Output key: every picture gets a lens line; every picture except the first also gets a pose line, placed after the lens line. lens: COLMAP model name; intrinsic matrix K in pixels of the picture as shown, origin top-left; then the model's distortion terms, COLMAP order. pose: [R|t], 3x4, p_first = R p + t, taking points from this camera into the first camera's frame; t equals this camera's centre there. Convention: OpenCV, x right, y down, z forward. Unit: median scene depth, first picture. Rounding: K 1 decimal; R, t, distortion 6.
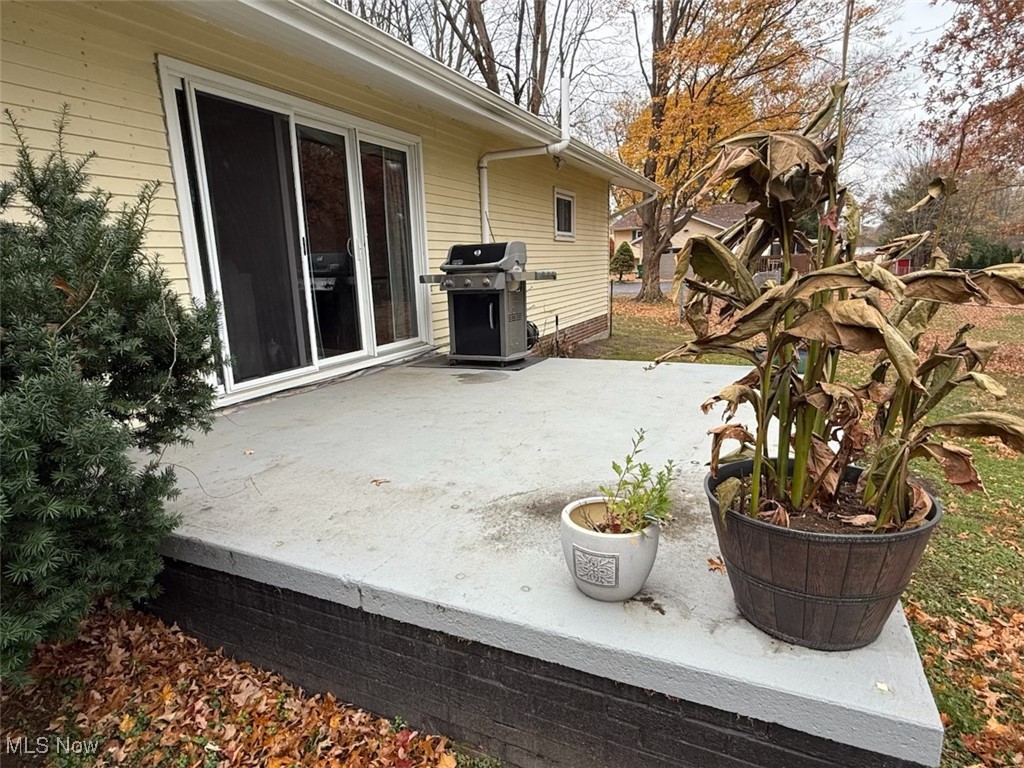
lens RADIAL K [[570.0, 0, 511.8], [0, 570.0, 387.6], [0, 0, 1]] dist [-0.002511, -0.000472]
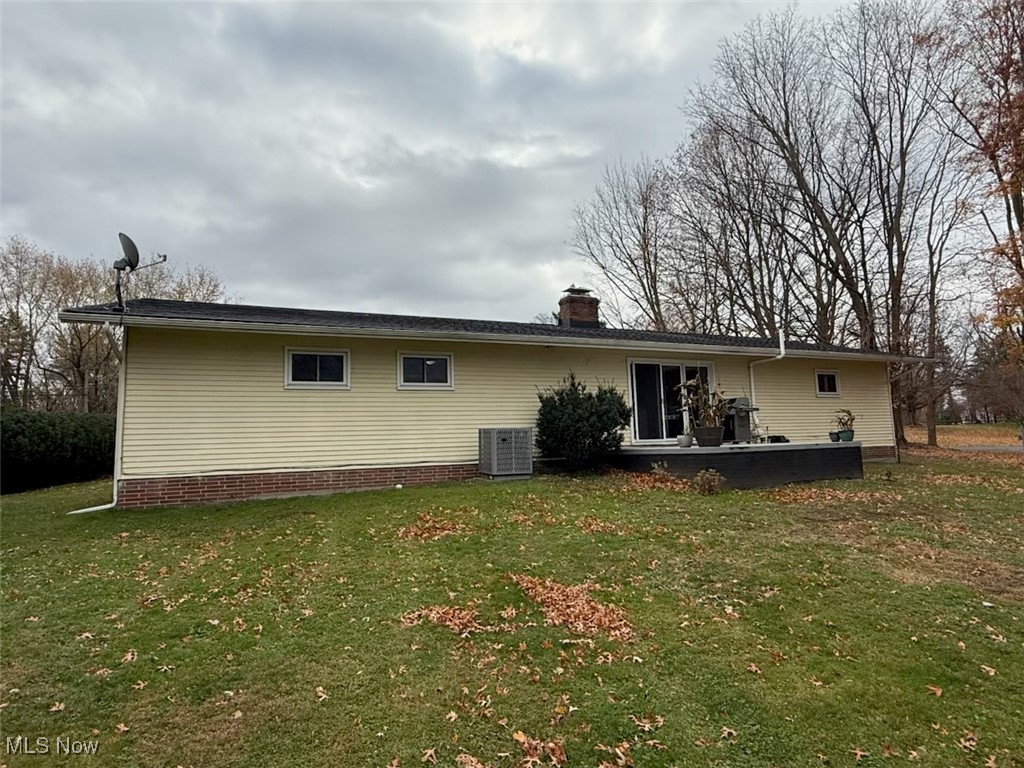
lens RADIAL K [[570.0, 0, 510.8], [0, 570.0, 386.1], [0, 0, 1]] dist [-0.002511, -0.000472]
pose [[0.754591, -0.062238, -0.653237, 1.037018], [-0.132860, 0.960383, -0.244975, 0.539381], [0.642605, 0.271646, 0.716427, -1.772258]]
